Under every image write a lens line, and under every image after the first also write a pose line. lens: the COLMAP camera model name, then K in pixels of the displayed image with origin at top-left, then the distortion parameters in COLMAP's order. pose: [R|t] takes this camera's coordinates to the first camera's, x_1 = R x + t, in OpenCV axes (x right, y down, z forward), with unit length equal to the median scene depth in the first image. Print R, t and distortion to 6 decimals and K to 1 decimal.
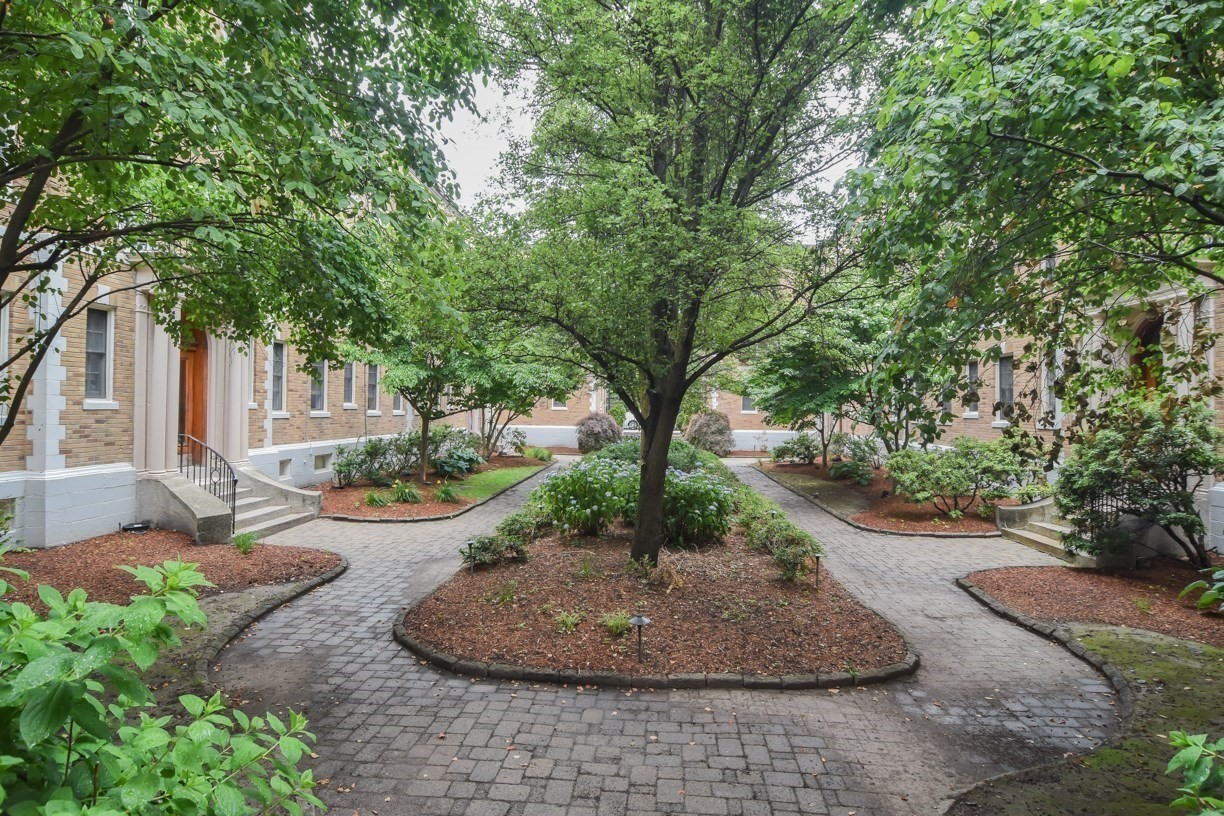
lens RADIAL K [[660.0, 0, 611.2], [0, 660.0, 406.9], [0, 0, 1]] dist [0.006025, -0.000263]
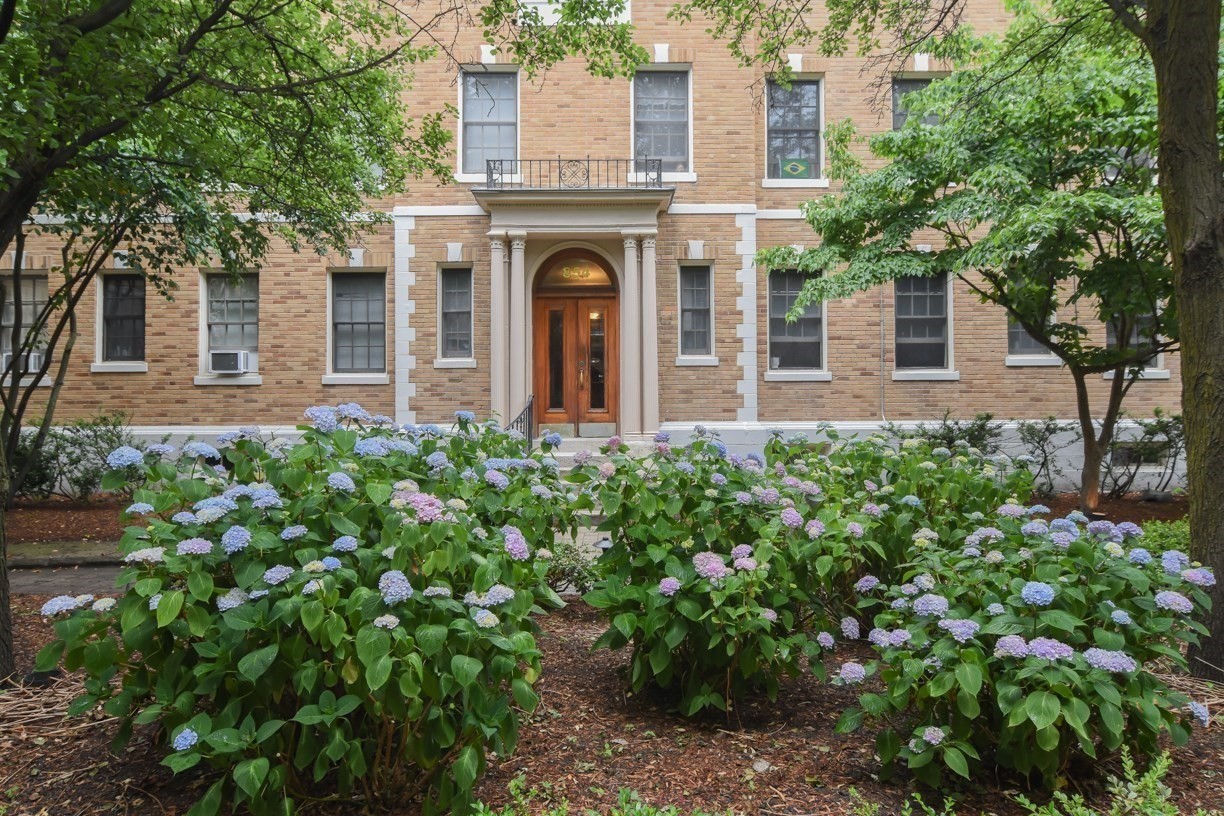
lens RADIAL K [[776.1, 0, 612.1], [0, 776.1, 405.6], [0, 0, 1]] dist [-0.000012, -0.000001]
pose [[0.065724, -0.004418, -0.997828, 0.399900], [0.008300, 0.999958, -0.003881, 0.066854], [0.997803, -0.008027, 0.065758, 1.164305]]
